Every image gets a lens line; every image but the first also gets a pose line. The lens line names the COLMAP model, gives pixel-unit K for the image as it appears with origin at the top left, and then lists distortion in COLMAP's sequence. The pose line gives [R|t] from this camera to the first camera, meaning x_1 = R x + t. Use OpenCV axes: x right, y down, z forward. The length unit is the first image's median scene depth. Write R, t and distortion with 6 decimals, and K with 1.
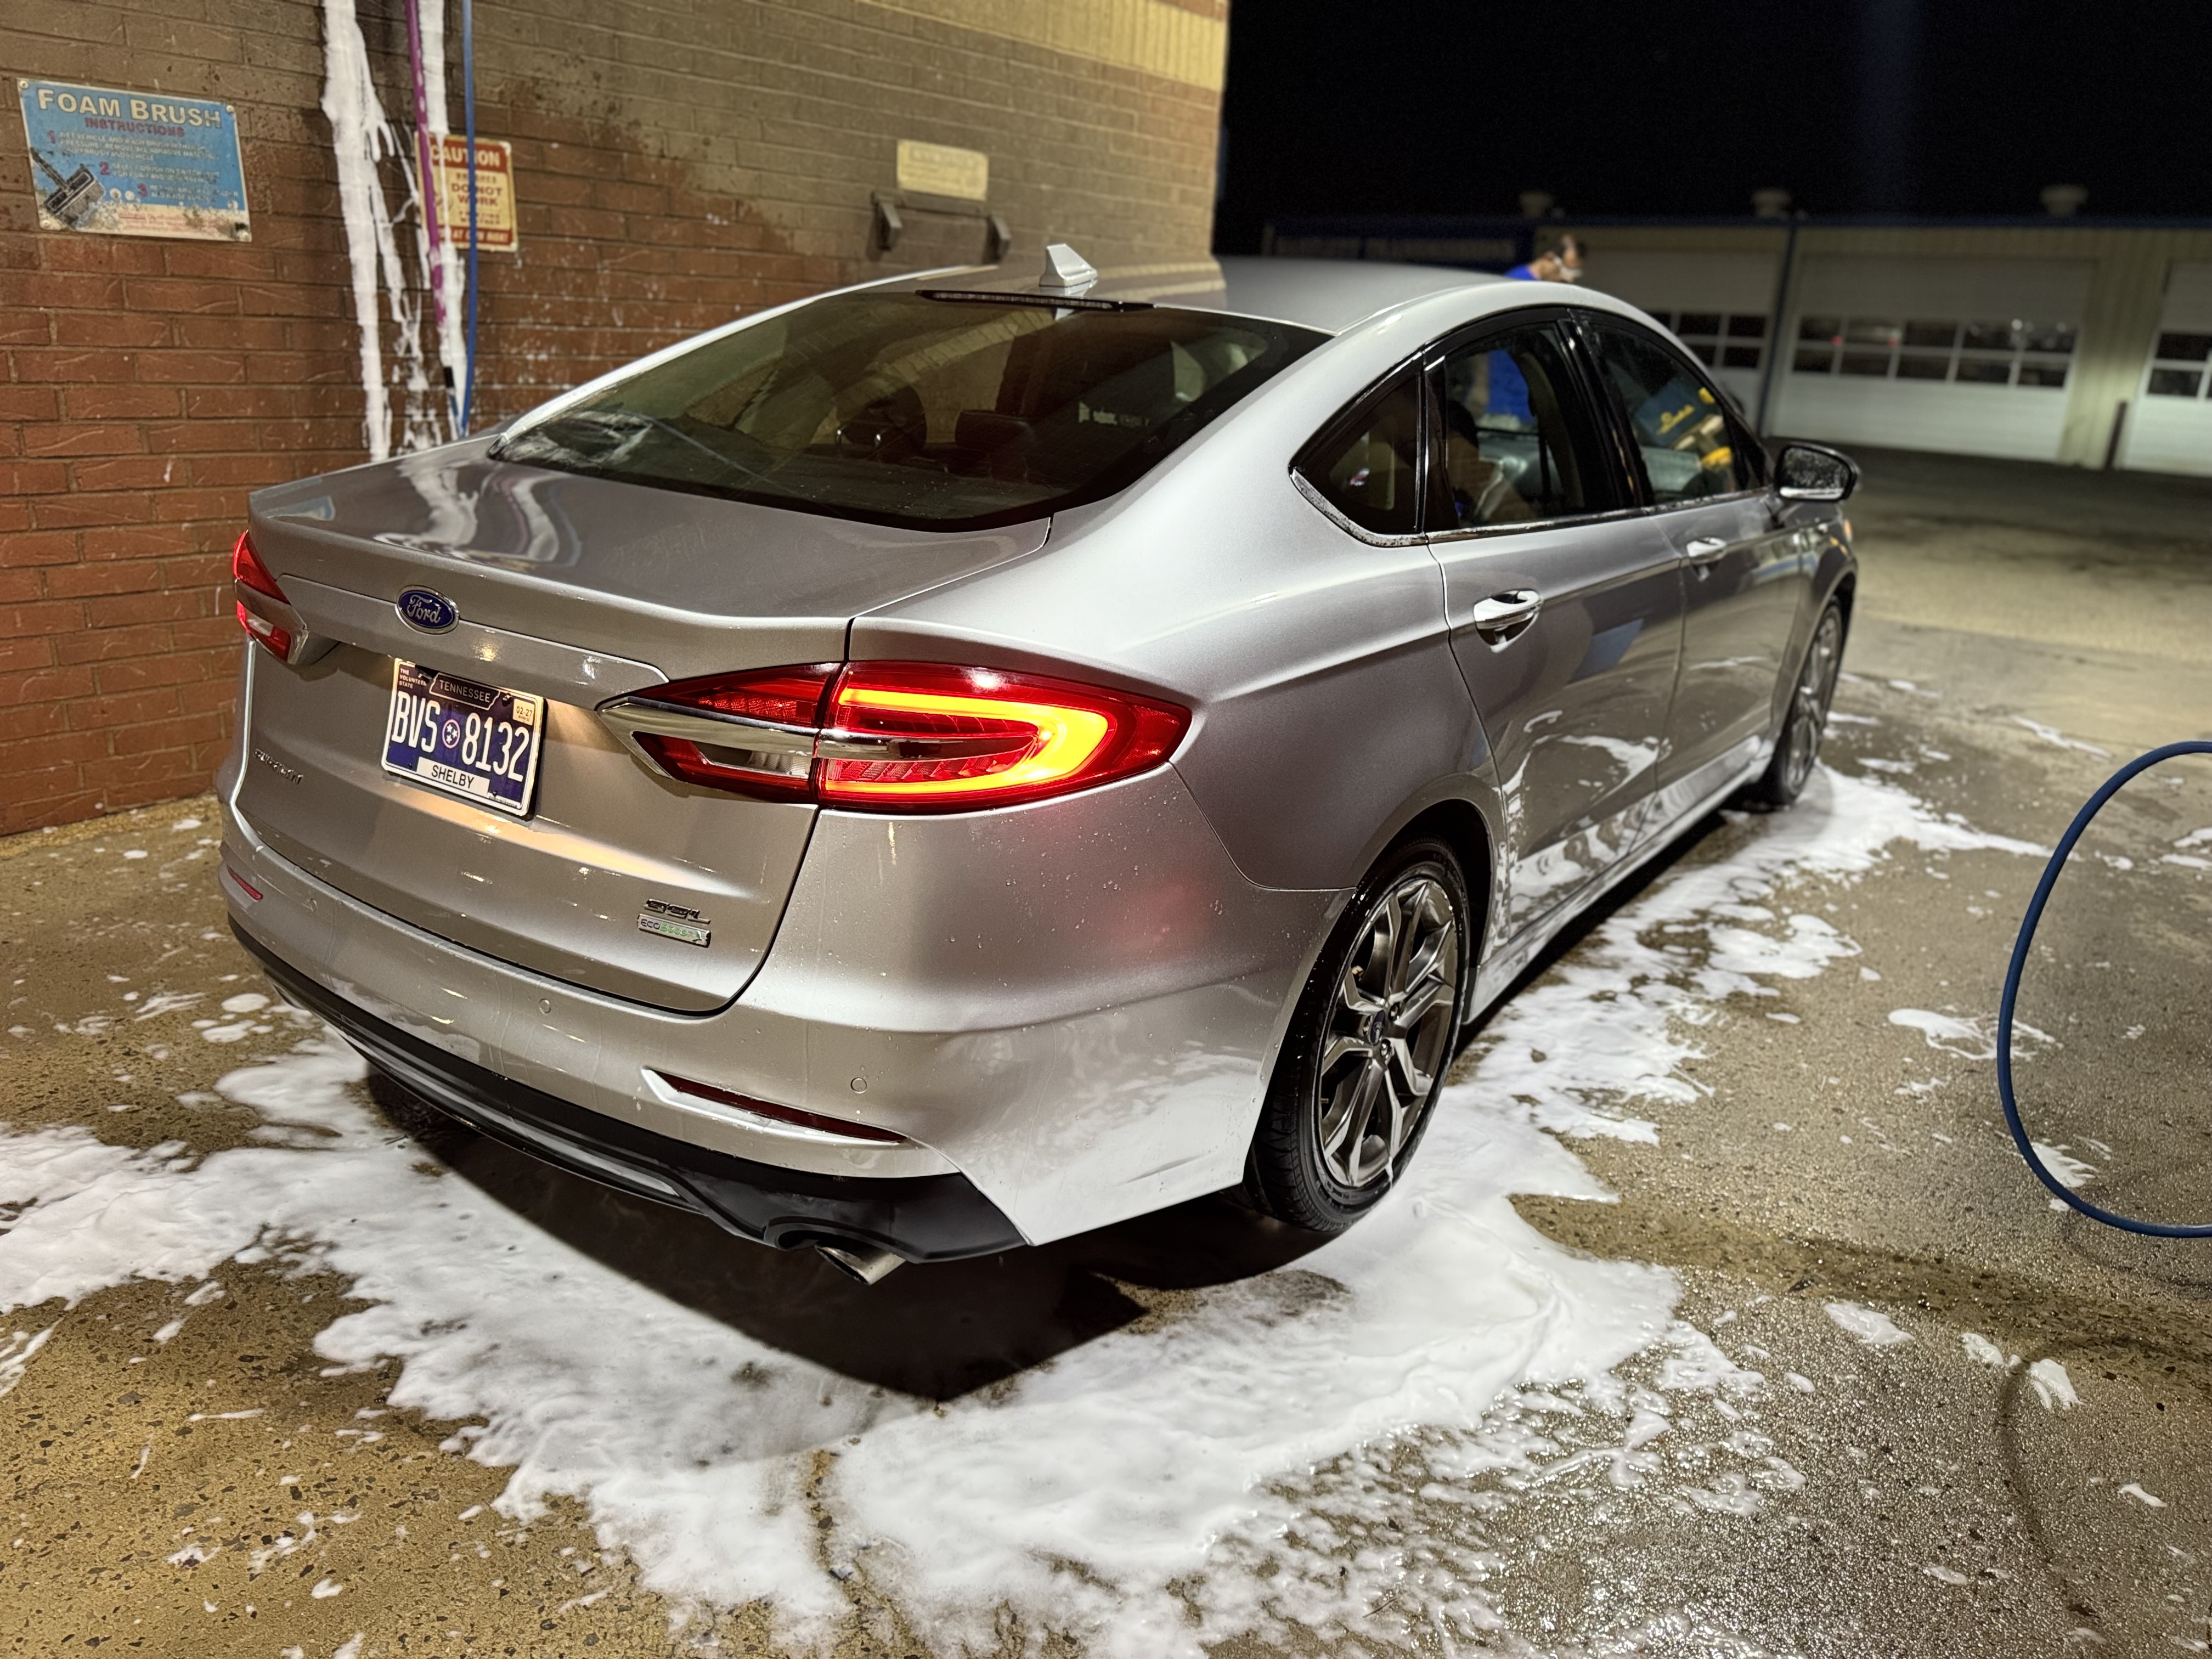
lens RADIAL K [[1580.9, 0, 1102.4], [0, 1580.9, 835.4], [0, 0, 1]] dist [0.028080, -0.037375]
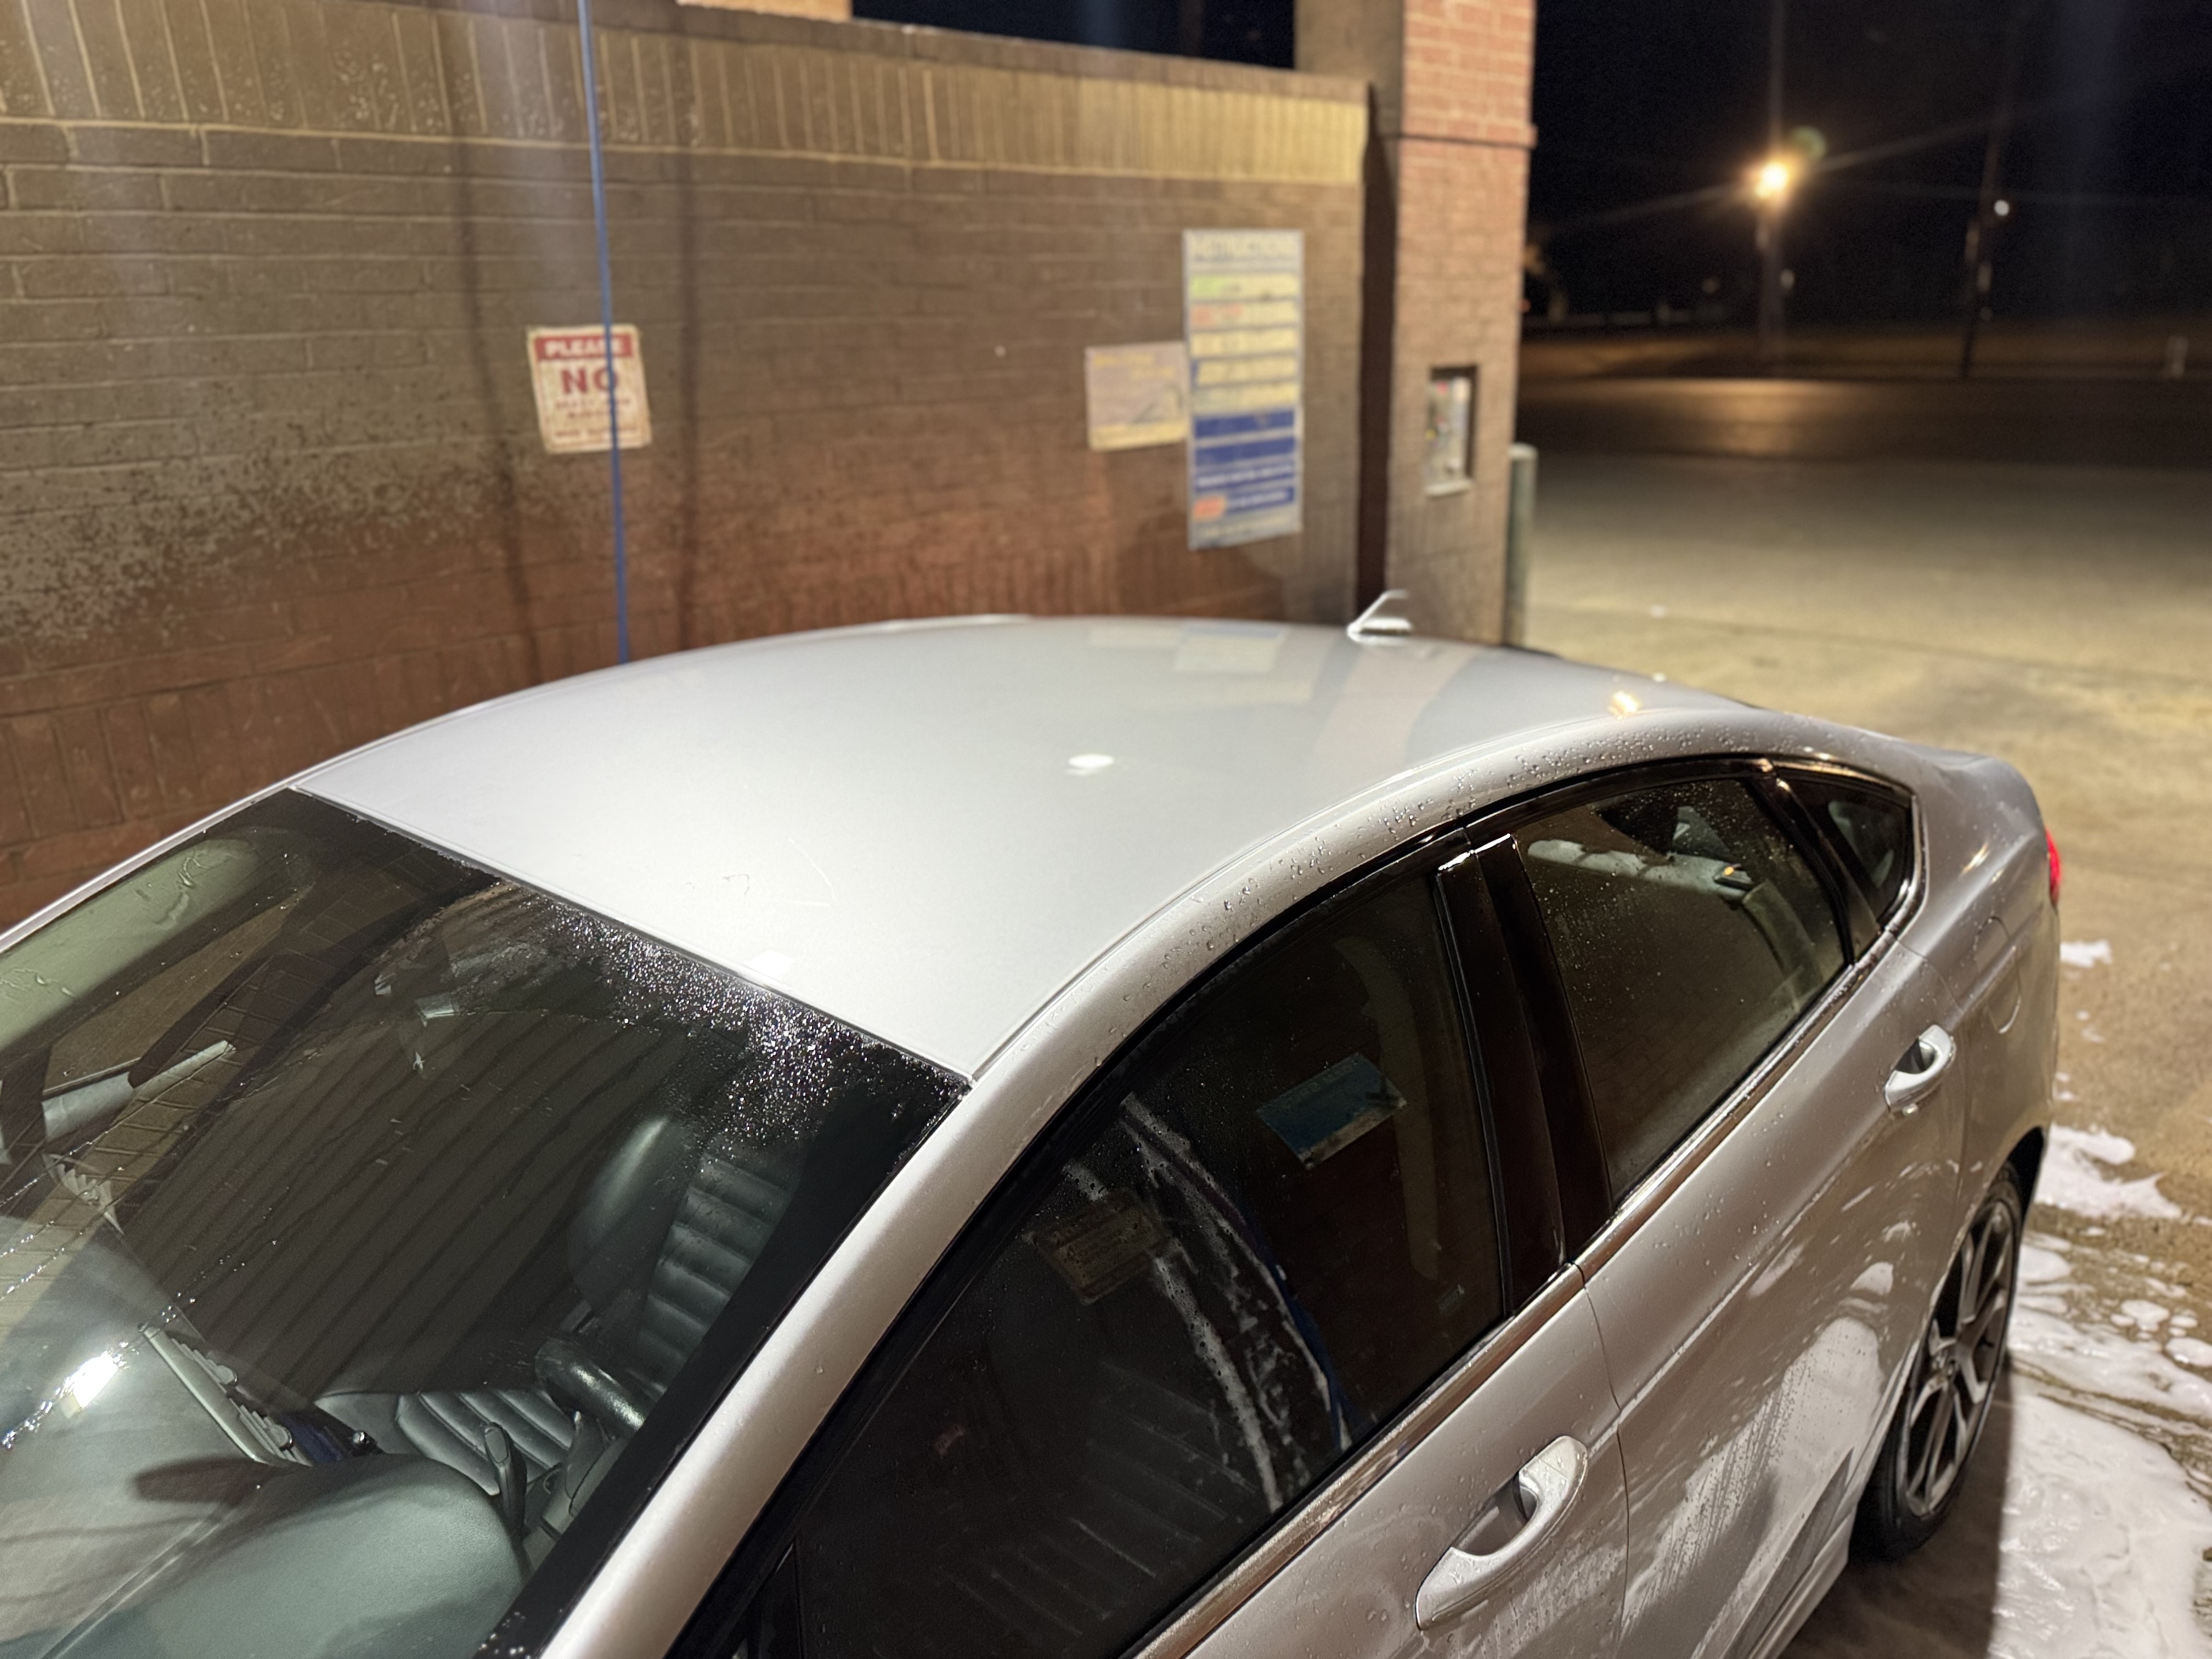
lens RADIAL K [[1580.9, 0, 1102.2], [0, 1580.9, 852.4], [0, 0, 1]] dist [0.028080, -0.037375]
pose [[-0.989680, -0.066690, 0.126829, 0.015856], [0.023770, 0.796428, 0.604266, -0.699514], [-0.141309, 0.601045, -0.786624, 1.585107]]
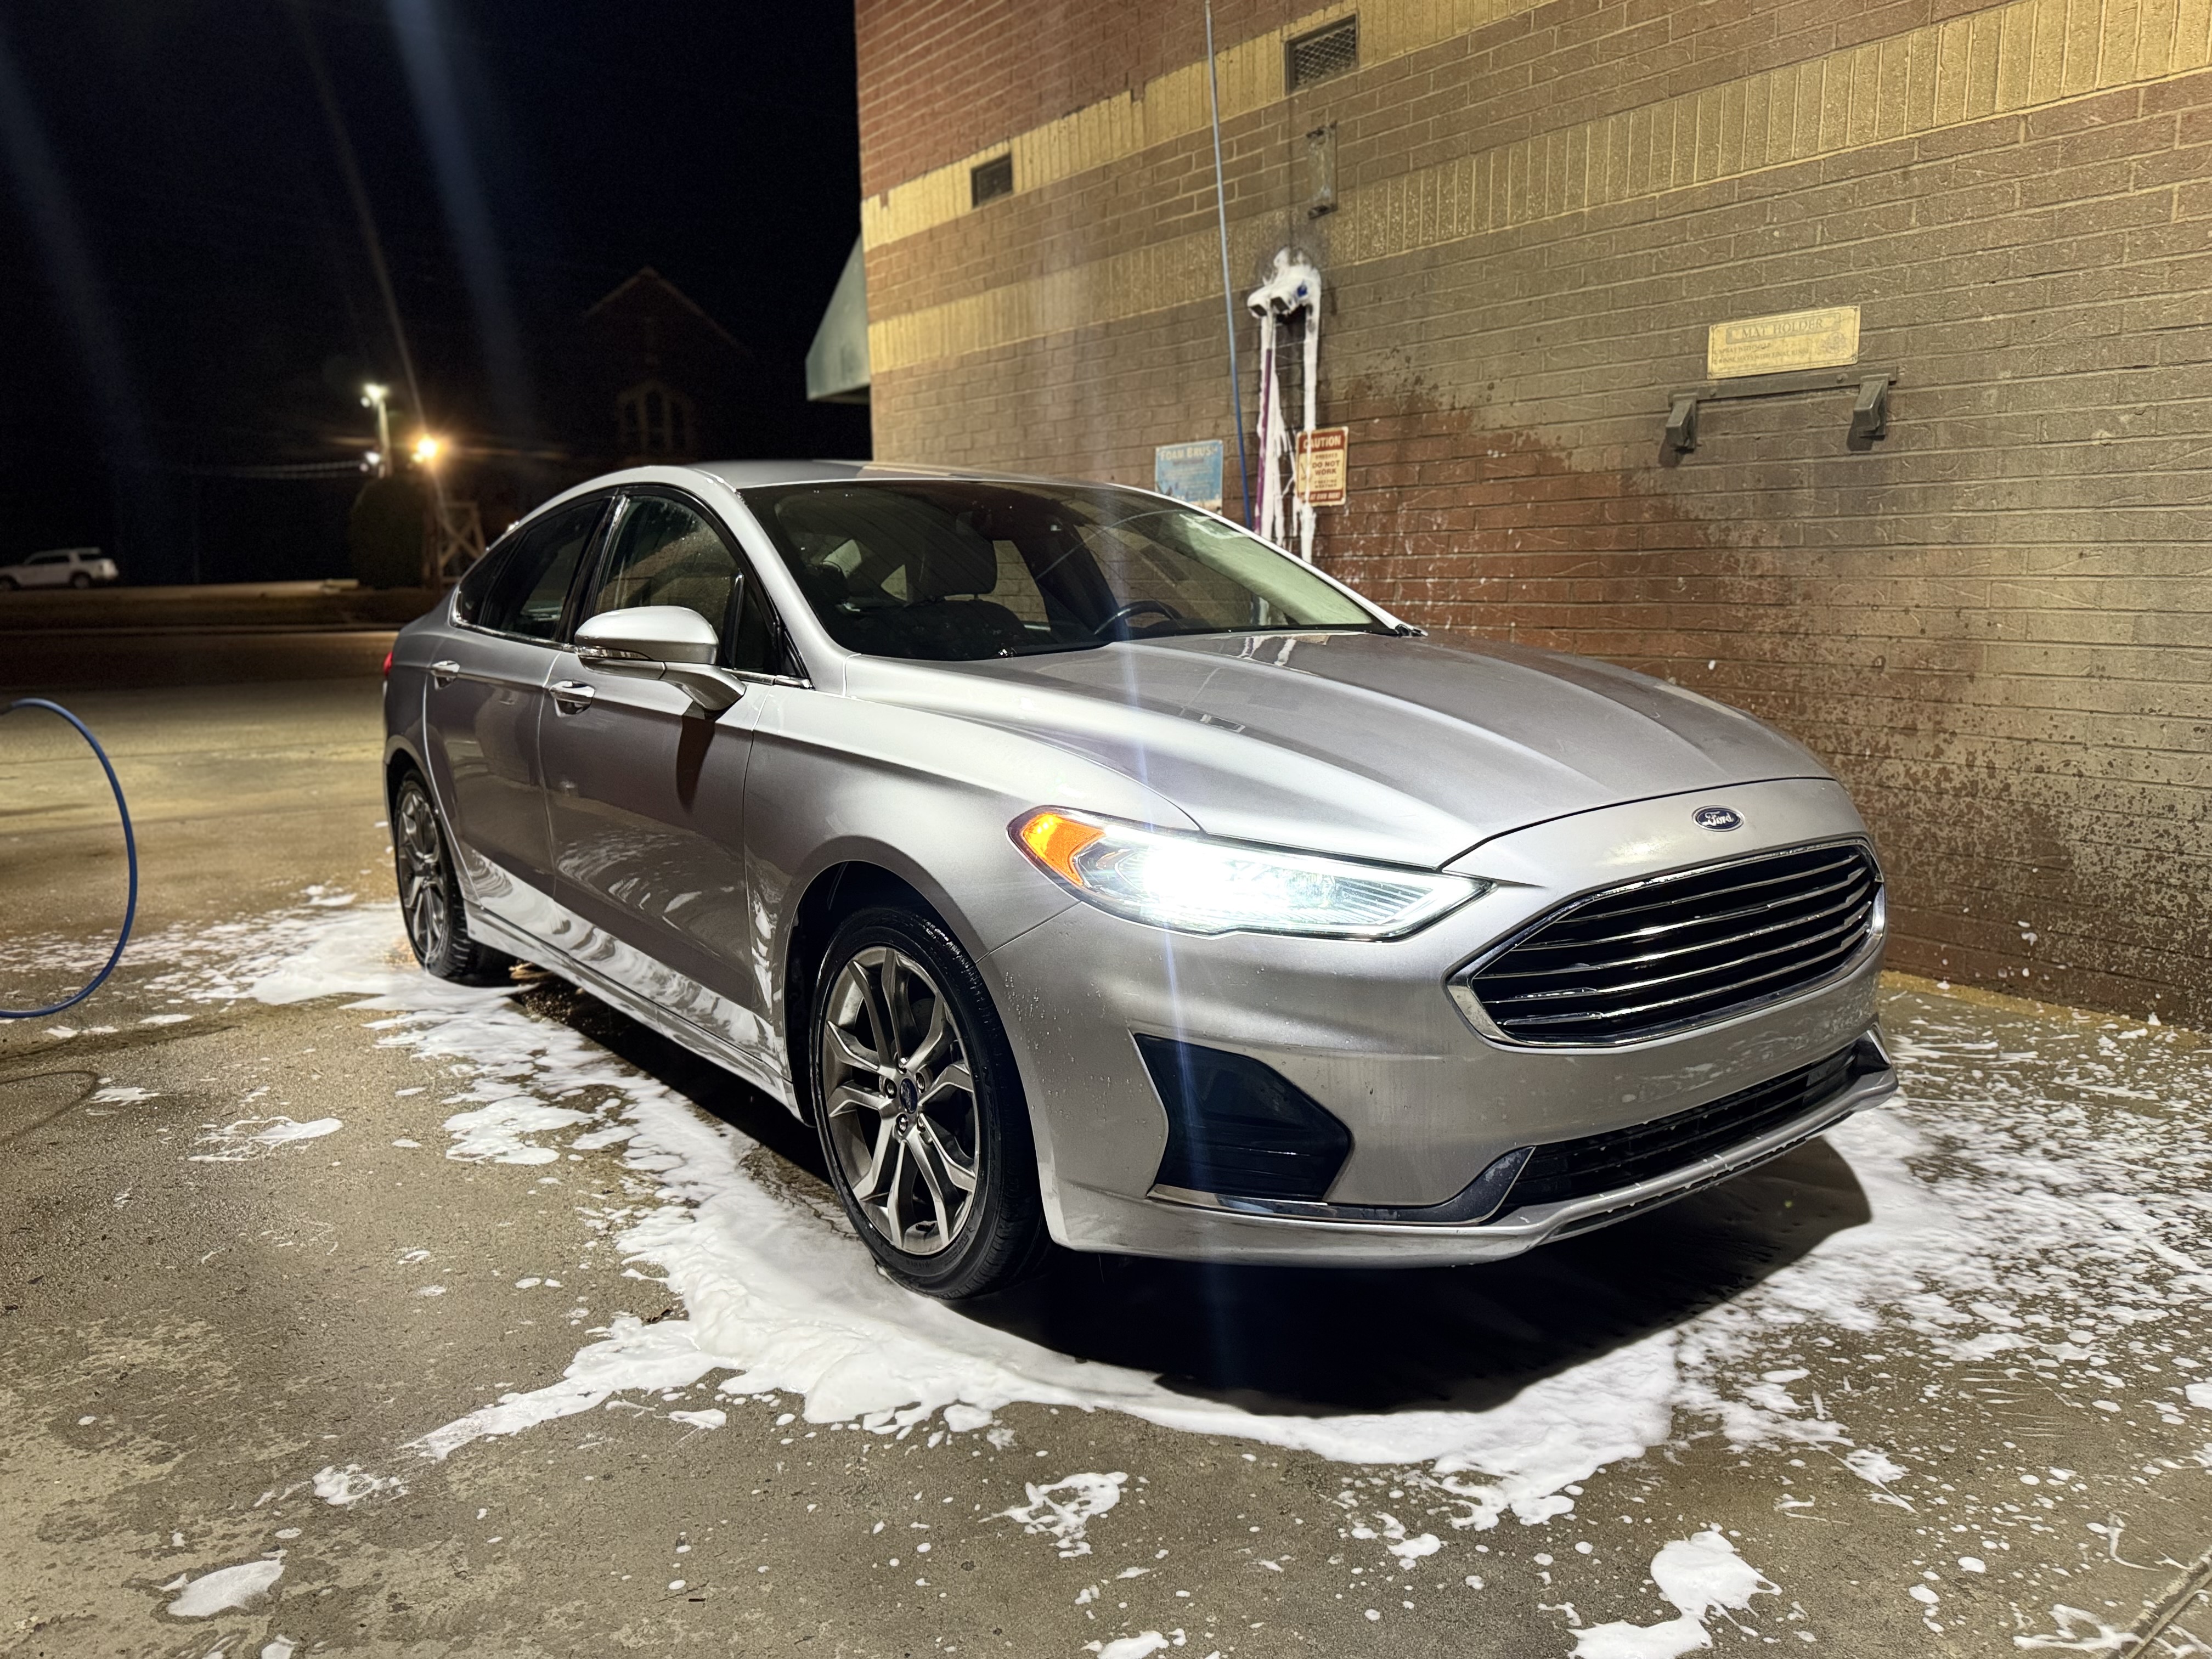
lens RADIAL K [[1580.9, 0, 1102.4], [0, 1580.9, 825.9], [0, 0, 1]] dist [0.028080, -0.037375]
pose [[-0.304605, 0.106435, -0.946513, 1.352312], [-0.303827, 0.930966, 0.202463, -0.440866], [0.902721, 0.349247, -0.251239, 1.705092]]
